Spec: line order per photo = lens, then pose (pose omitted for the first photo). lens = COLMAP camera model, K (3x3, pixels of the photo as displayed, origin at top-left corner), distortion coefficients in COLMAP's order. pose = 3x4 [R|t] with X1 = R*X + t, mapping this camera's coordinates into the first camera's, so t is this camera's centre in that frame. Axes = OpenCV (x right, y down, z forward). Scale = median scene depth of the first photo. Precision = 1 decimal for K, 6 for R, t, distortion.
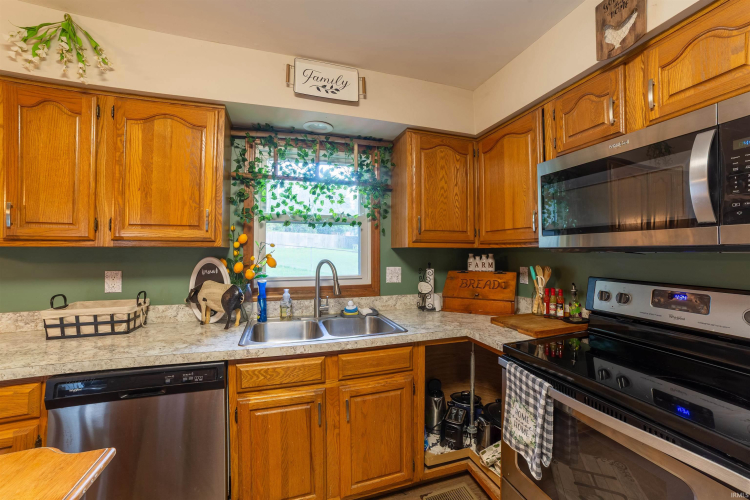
lens RADIAL K [[303.6, 0, 375.5], [0, 303.6, 247.8], [0, 0, 1]] dist [-0.026260, 0.004931]
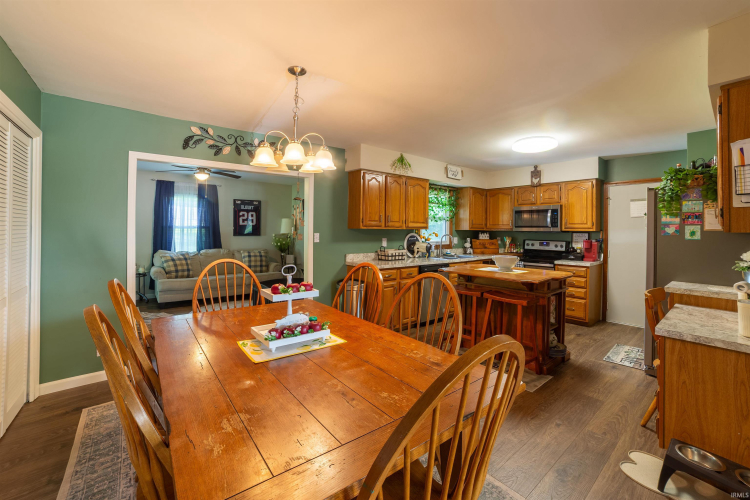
lens RADIAL K [[340.9, 0, 385.7], [0, 340.9, 229.4], [0, 0, 1]] dist [-0.032832, 0.000982]
pose [[0.913929, 0.011332, 0.405716, -2.224114], [-0.016066, 0.999837, 0.008264, -0.025321], [-0.405556, -0.014071, 0.913962, -1.839756]]
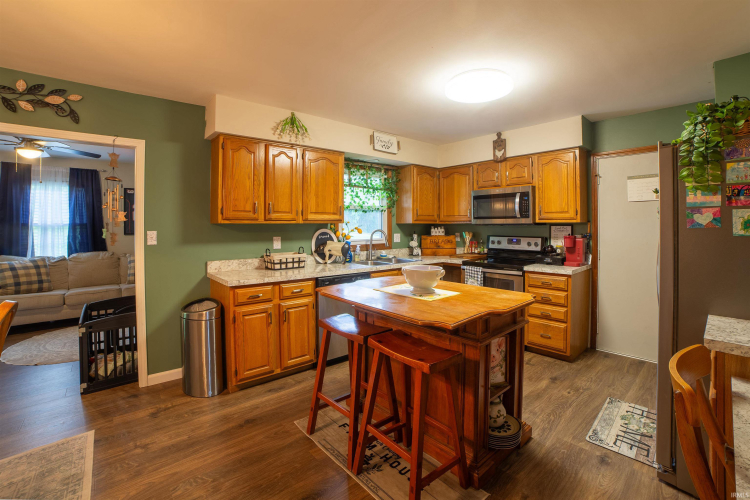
lens RADIAL K [[340.9, 0, 398.6], [0, 340.9, 222.4], [0, 0, 1]] dist [-0.032832, 0.000982]
pose [[0.901747, 0.001912, 0.432261, -1.180321], [-0.003995, 0.999984, 0.003911, -0.020359], [-0.432247, -0.005253, 0.901740, -1.238065]]
